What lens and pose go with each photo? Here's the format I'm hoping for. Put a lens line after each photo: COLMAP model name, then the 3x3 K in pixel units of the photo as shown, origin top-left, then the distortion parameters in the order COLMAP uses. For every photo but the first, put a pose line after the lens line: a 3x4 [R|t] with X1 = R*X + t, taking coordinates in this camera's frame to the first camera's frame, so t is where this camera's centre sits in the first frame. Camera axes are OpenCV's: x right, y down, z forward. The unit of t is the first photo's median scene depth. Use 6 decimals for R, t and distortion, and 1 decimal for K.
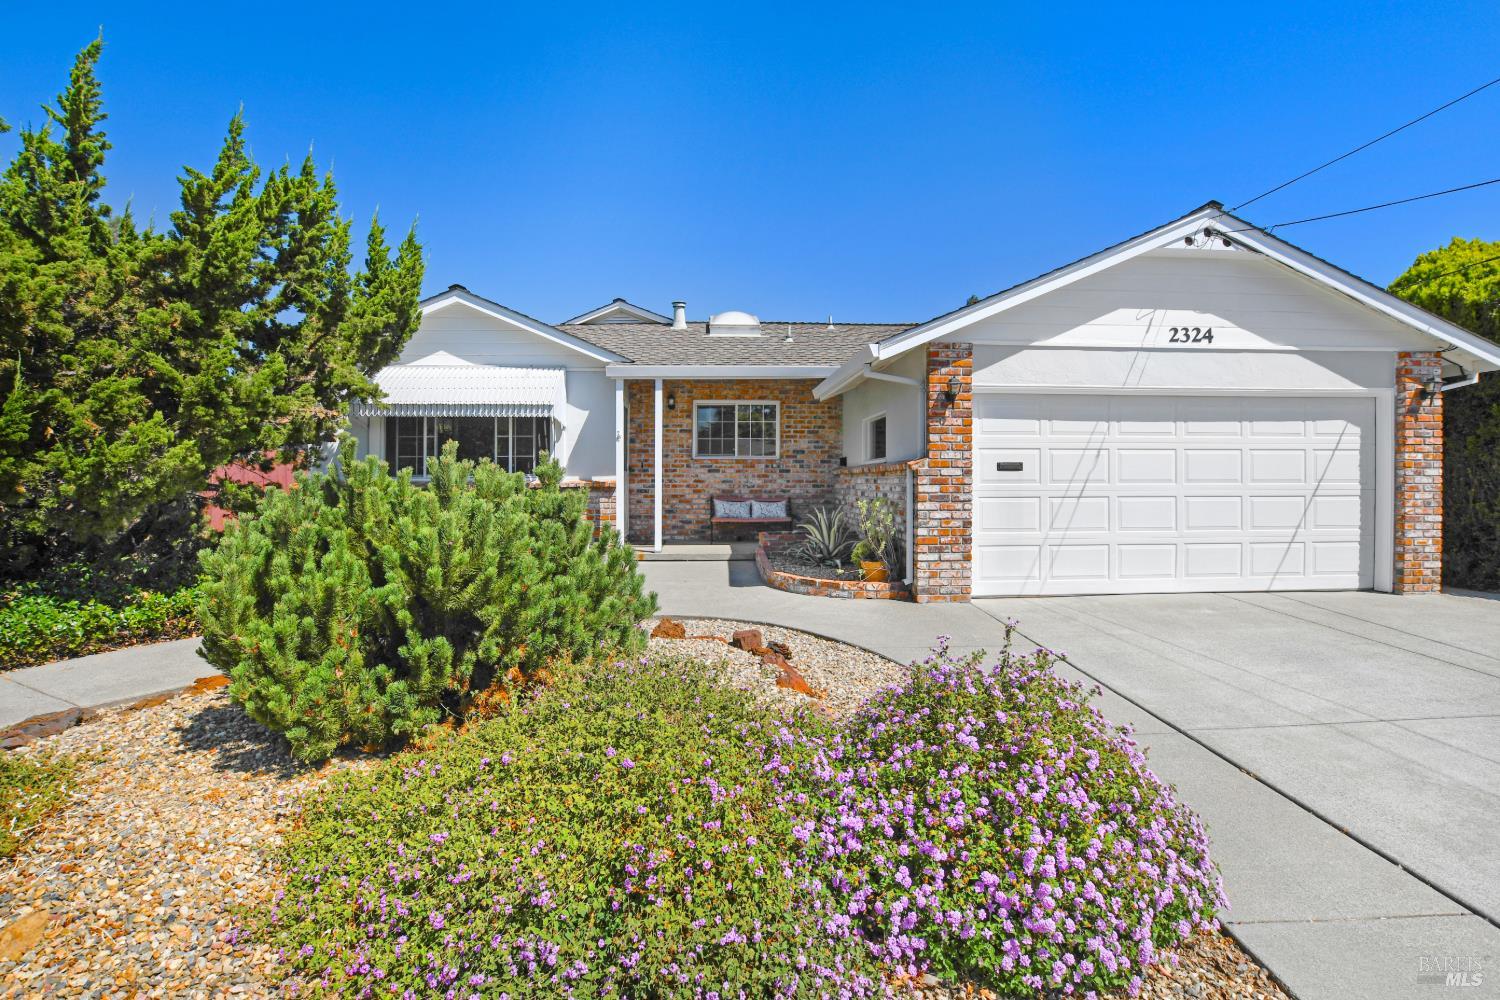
lens RADIAL K [[689.8, 0, 782.1], [0, 689.8, 479.2], [0, 0, 1]] dist [-0.044192, -0.000135]
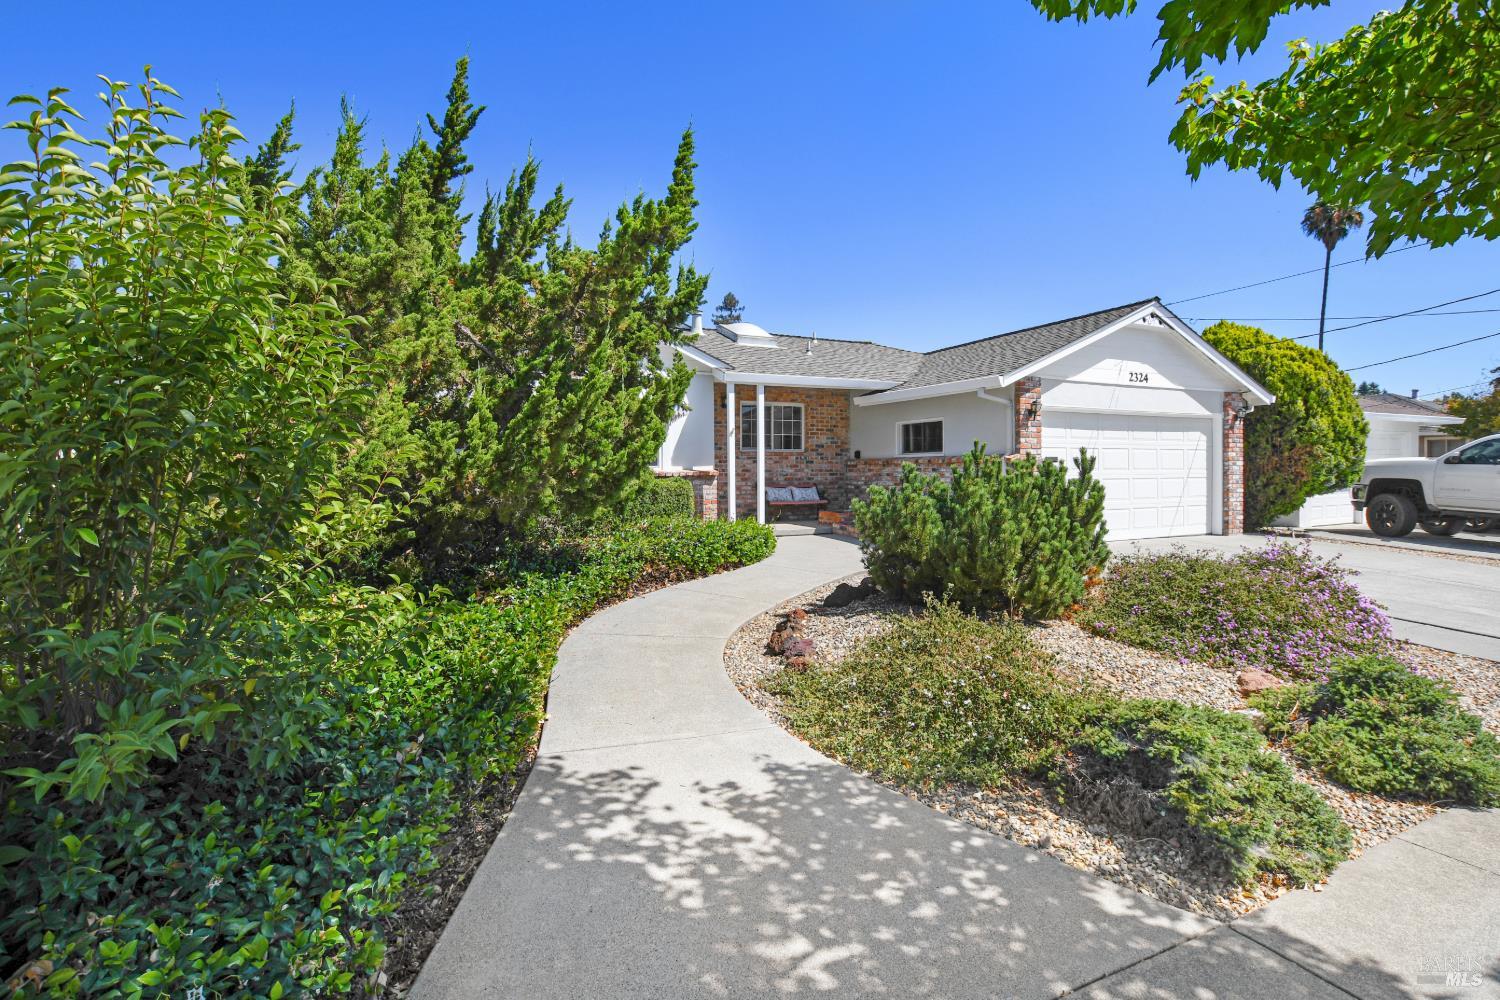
lens RADIAL K [[689.8, 0, 782.1], [0, 689.8, 460.4], [0, 0, 1]] dist [-0.044192, -0.000135]
pose [[0.920129, 0.002097, 0.391610, -0.765189], [0.002265, 0.999940, -0.010676, -0.002162], [-0.391609, 0.010710, 0.920070, -0.140163]]
